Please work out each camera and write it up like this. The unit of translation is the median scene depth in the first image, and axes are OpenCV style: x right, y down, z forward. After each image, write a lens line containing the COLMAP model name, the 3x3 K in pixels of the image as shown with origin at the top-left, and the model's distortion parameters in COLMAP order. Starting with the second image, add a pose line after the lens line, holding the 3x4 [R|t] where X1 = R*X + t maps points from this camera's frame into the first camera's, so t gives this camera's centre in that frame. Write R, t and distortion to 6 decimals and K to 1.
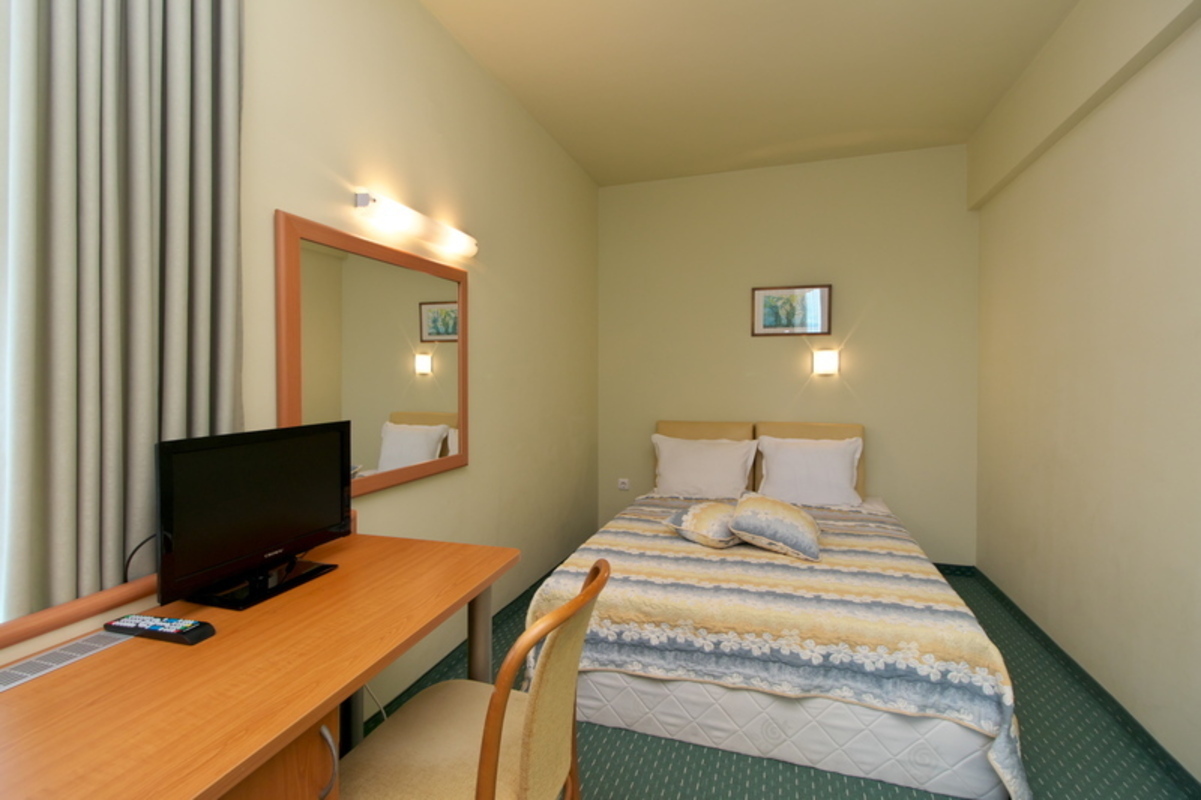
lens RADIAL K [[550.2, 0, 595.8], [0, 550.2, 384.4], [0, 0, 1]] dist [0.000839, -0.000222]
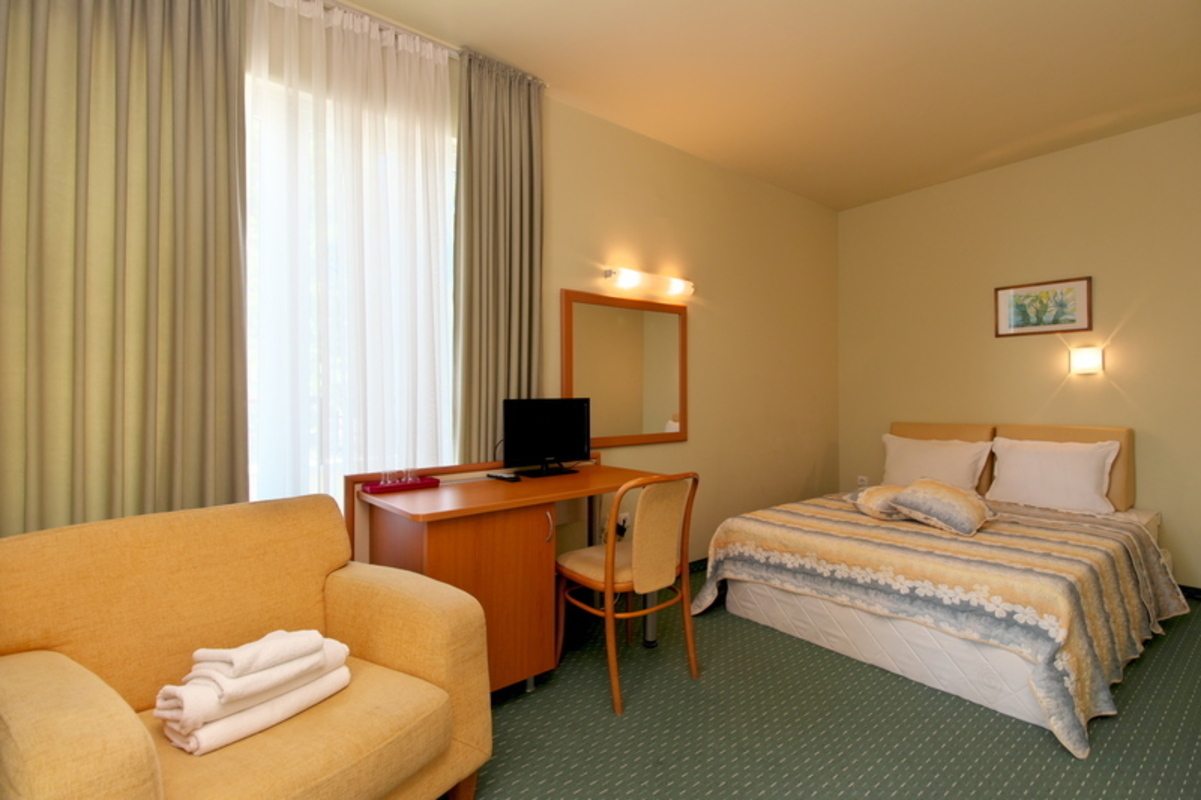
lens RADIAL K [[550.2, 0, 595.8], [0, 550.2, 384.4], [0, 0, 1]] dist [0.000839, -0.000222]
pose [[0.835516, -0.013939, -0.549290, 0.476388], [-0.003374, 0.999529, -0.030495, 0.060274], [0.549456, 0.027332, 0.835075, -0.437951]]
